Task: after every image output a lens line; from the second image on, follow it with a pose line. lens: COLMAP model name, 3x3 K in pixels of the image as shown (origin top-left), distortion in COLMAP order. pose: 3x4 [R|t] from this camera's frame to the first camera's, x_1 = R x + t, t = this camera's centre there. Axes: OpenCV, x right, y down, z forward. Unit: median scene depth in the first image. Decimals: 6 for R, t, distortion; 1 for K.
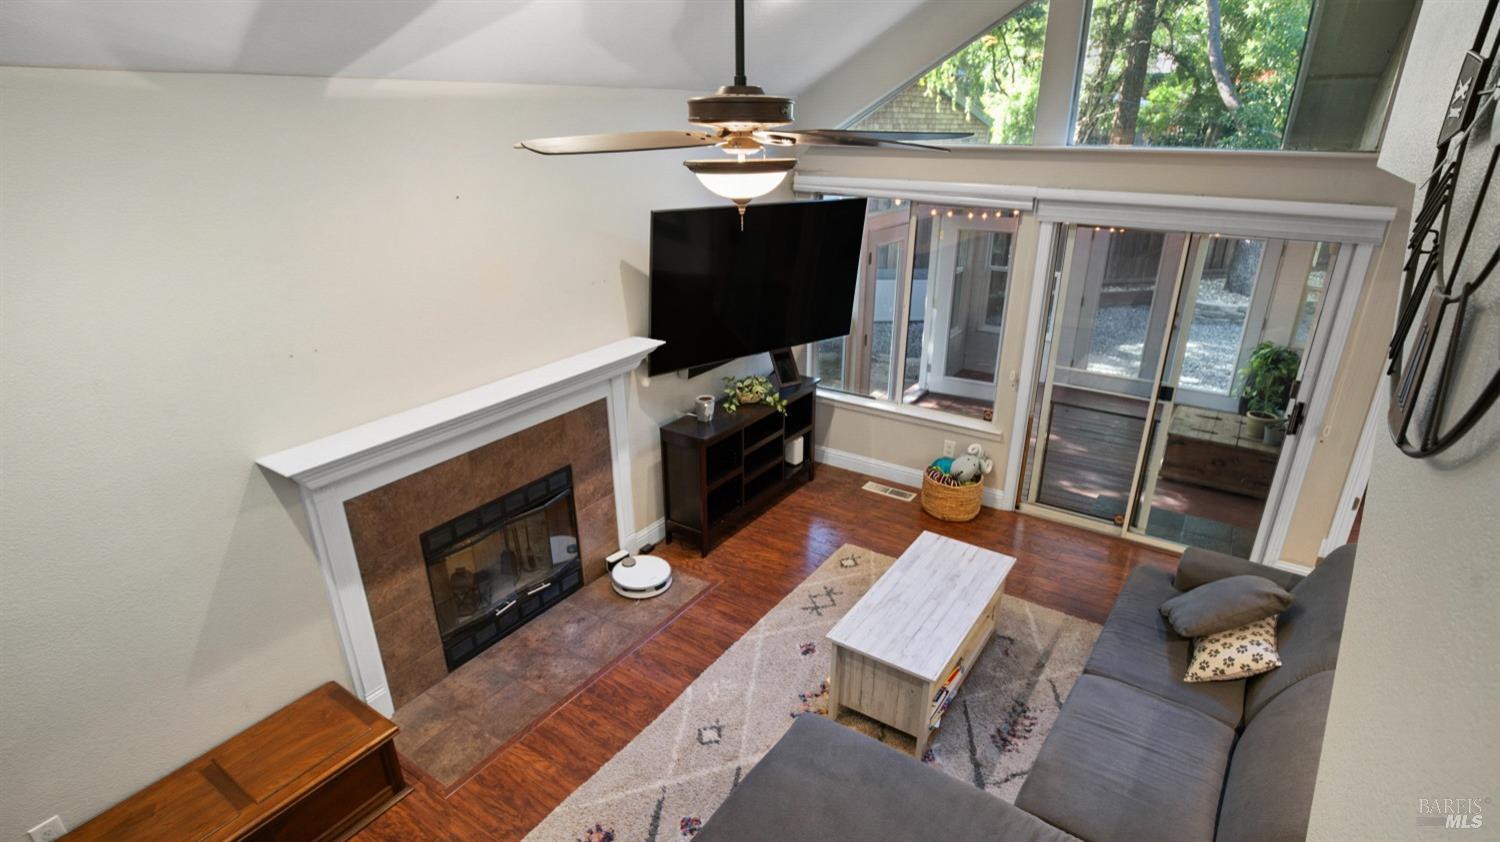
lens RADIAL K [[751.8, 0, 753.5], [0, 751.8, 438.4], [0, 0, 1]] dist [-0.020019, -0.000171]
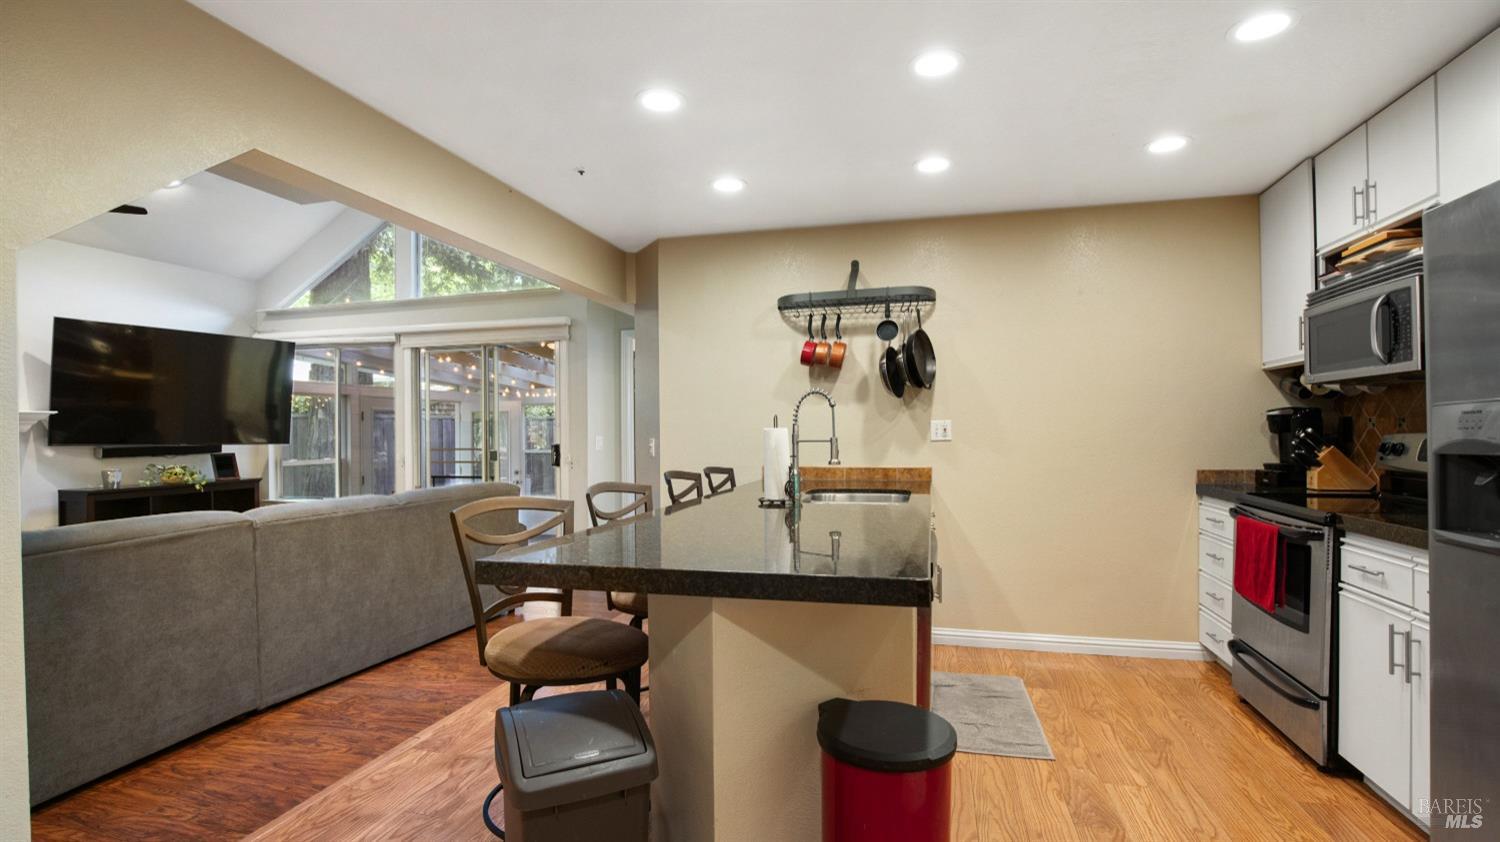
lens RADIAL K [[695.0, 0, 750.7], [0, 695.0, 432.8], [0, 0, 1]] dist [-0.020388, -0.000553]
pose [[0.944744, -0.011313, 0.327613, 0.641557], [0.136674, 0.921989, -0.362293, 0.503937], [-0.297957, 0.387051, 0.872590, -0.376428]]
